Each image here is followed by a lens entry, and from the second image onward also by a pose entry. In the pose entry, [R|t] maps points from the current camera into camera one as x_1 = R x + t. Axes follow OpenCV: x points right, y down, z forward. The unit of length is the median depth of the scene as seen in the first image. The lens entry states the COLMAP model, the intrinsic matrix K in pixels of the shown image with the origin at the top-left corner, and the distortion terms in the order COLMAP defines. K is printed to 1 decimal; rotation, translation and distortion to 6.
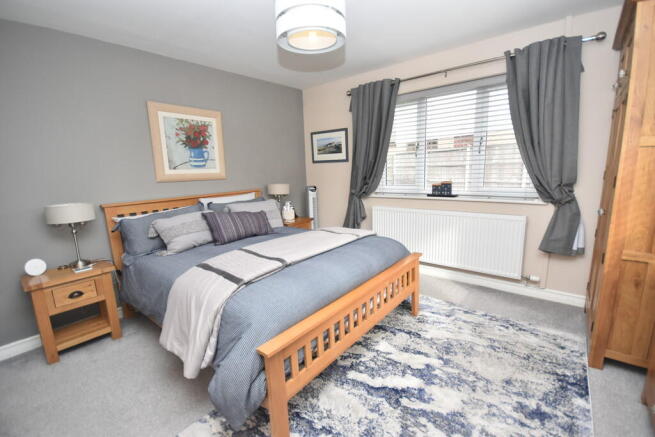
lens RADIAL K [[297.5, 0, 329.9], [0, 297.5, 224.5], [0, 0, 1]] dist [0.043239, -0.019585]
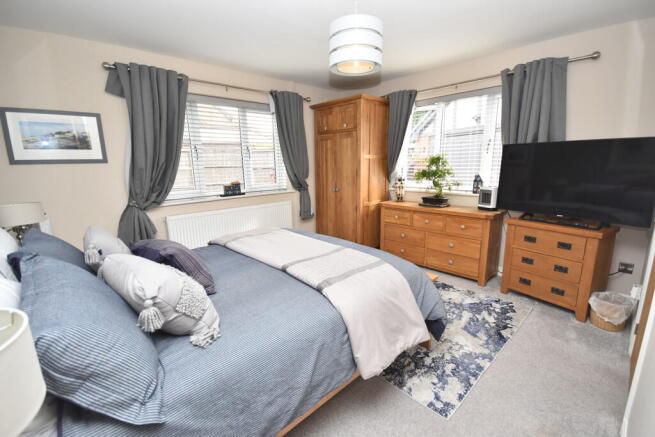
lens RADIAL K [[297.5, 0, 329.9], [0, 297.5, 224.5], [0, 0, 1]] dist [0.043239, -0.019585]
pose [[0.119437, -0.184133, 0.975618, -0.691293], [0.206469, 0.965775, 0.156999, -0.088028], [-0.971136, 0.182683, 0.153367, 0.482963]]
